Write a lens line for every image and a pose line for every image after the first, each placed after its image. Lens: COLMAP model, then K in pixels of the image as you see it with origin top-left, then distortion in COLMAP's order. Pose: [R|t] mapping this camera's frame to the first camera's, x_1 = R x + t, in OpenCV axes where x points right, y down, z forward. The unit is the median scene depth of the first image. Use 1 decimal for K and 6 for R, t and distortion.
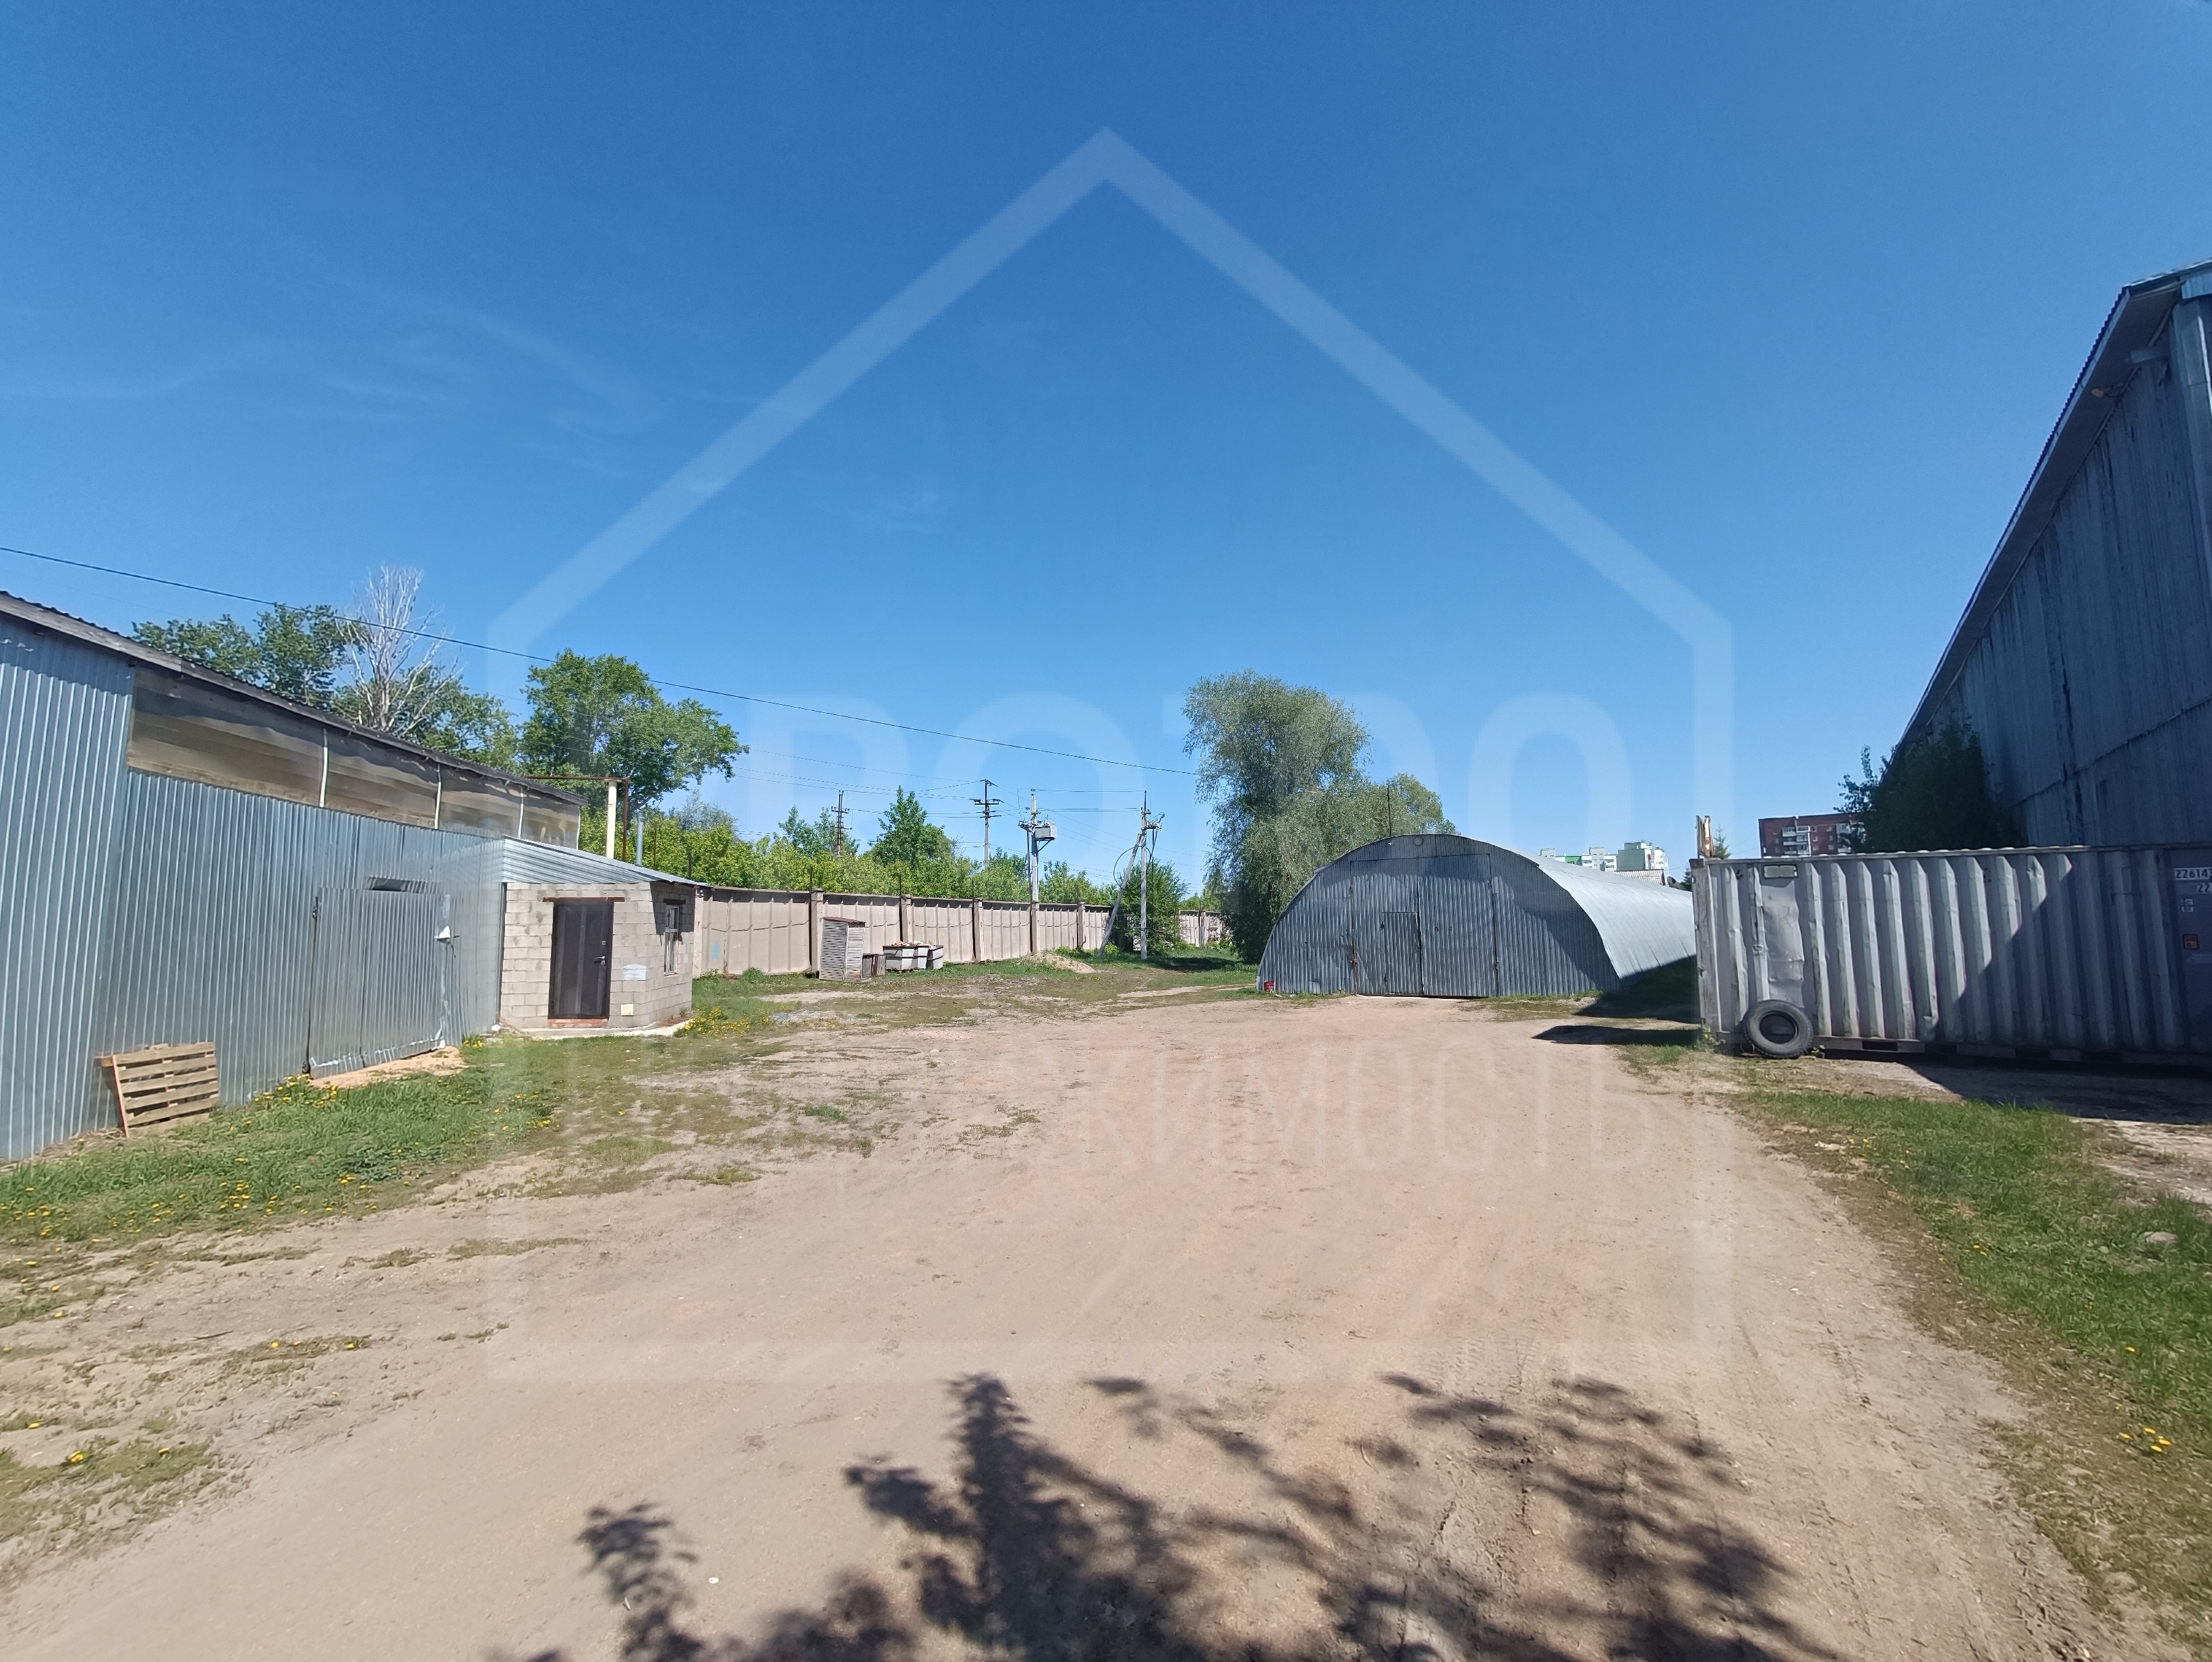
lens RADIAL K [[1030.1, 0, 1102.6], [0, 1030.1, 813.5], [0, 0, 1]] dist [0.024744, -0.005168]
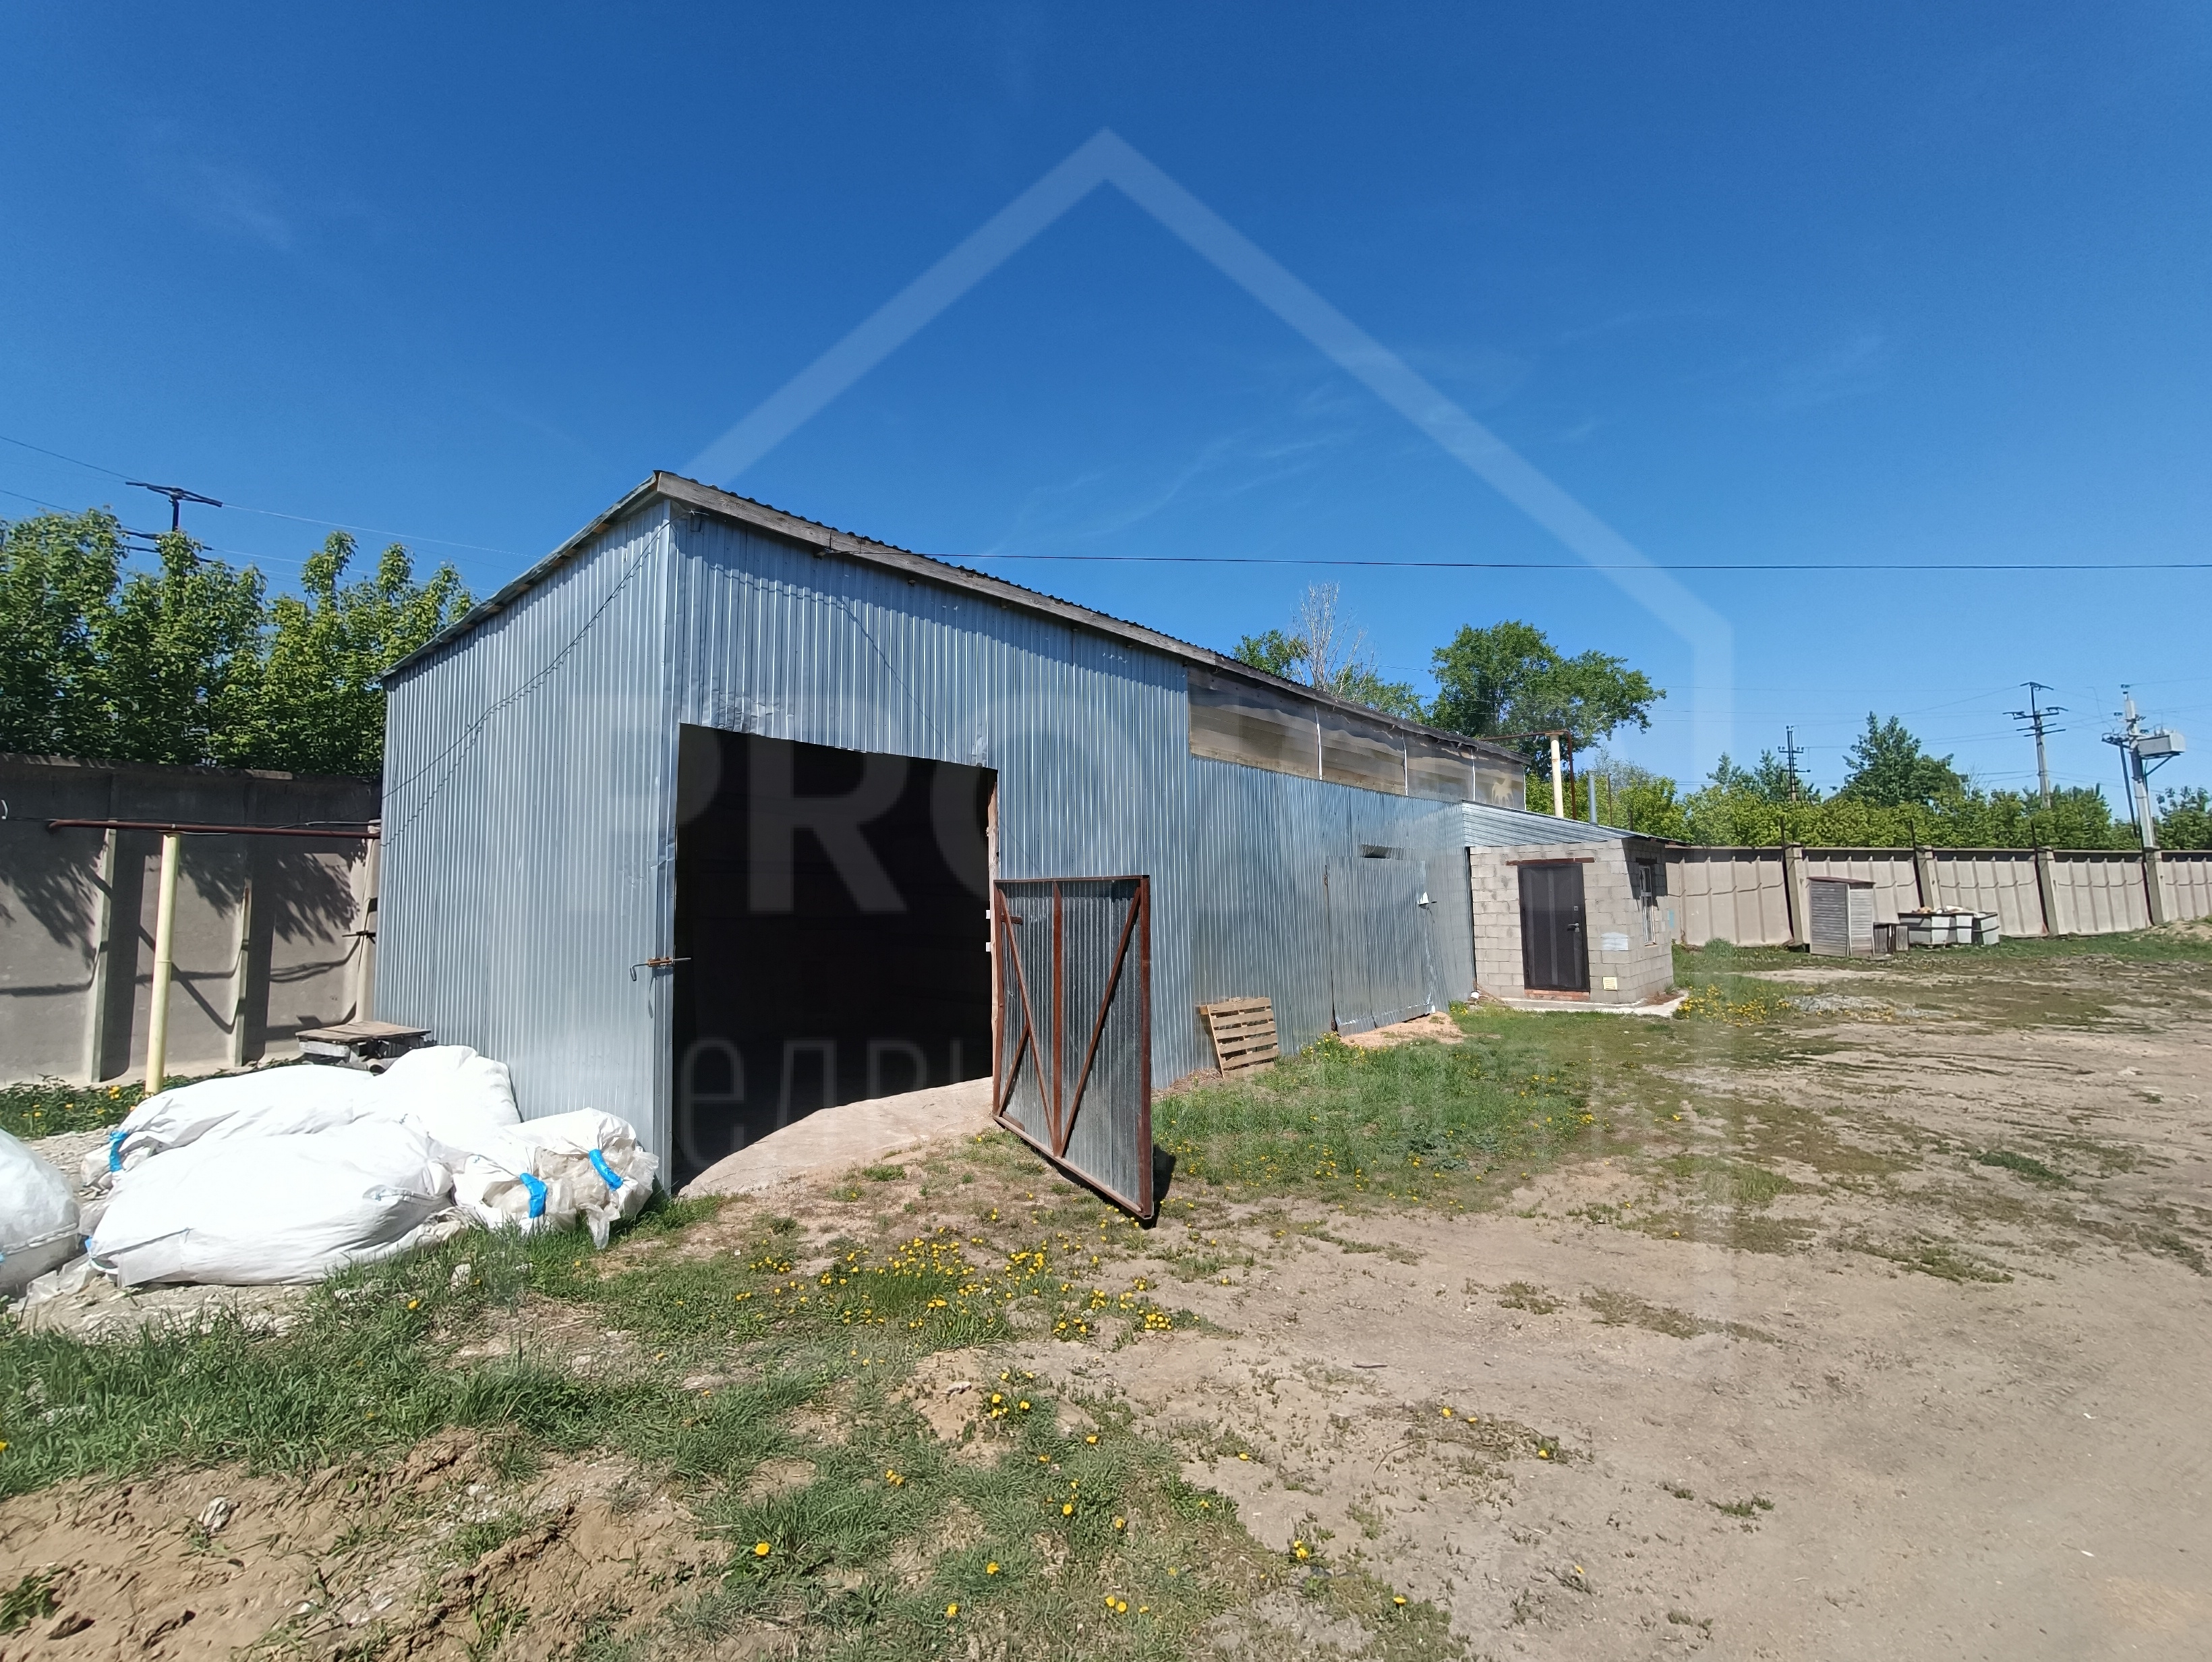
lens RADIAL K [[1030.1, 0, 1102.6], [0, 1030.1, 813.5], [0, 0, 1]] dist [0.024744, -0.005168]
pose [[0.683094, -0.073333, -0.726640, -0.100435], [0.095647, 0.995360, -0.010537, 0.012271], [0.724040, -0.062304, 0.686938, 0.084218]]
